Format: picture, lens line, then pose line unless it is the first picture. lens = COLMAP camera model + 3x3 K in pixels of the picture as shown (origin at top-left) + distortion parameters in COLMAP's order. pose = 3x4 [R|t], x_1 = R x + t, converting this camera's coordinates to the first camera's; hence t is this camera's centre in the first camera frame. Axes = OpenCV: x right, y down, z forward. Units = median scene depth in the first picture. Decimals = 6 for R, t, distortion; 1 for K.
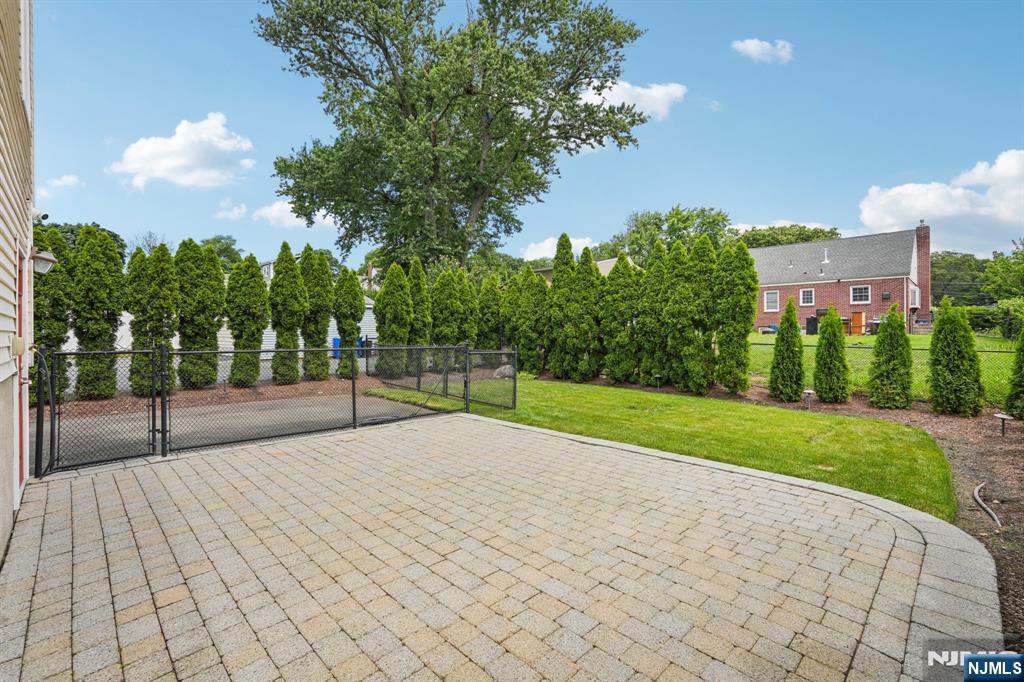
lens RADIAL K [[474.2, 0, 509.5], [0, 474.2, 338.6], [0, 0, 1]] dist [-0.003069, 0.000166]
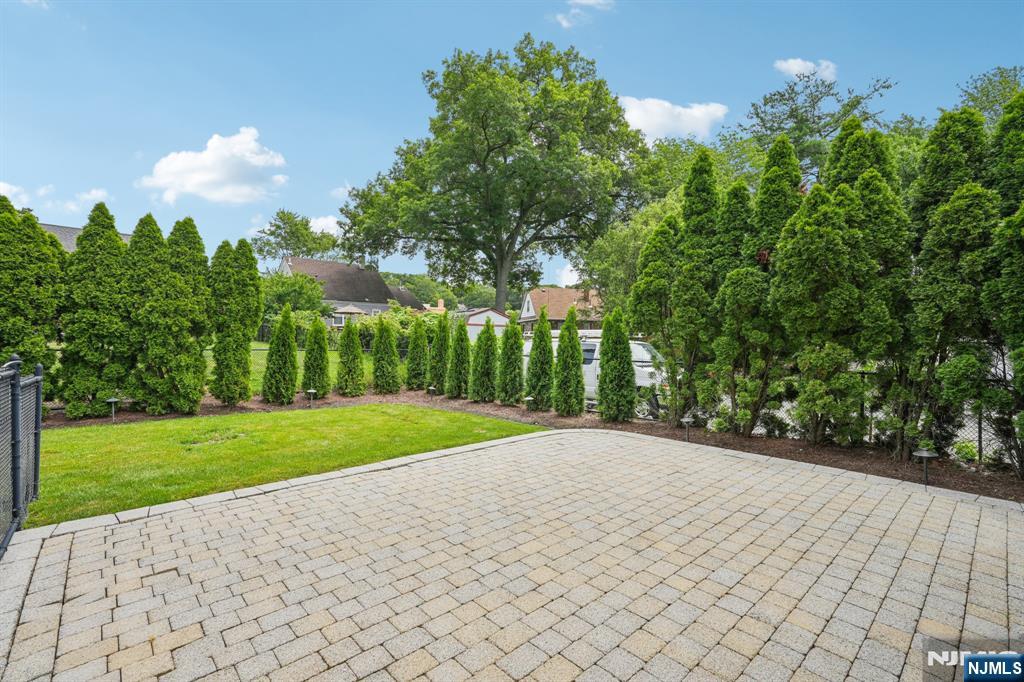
lens RADIAL K [[474.2, 0, 509.5], [0, 474.2, 342.2], [0, 0, 1]] dist [-0.003069, 0.000166]
pose [[-0.014548, -0.001607, 0.999893, -1.052176], [0.002540, 0.999995, 0.001644, -0.012304], [-0.999891, 0.002564, -0.014544, 1.199024]]
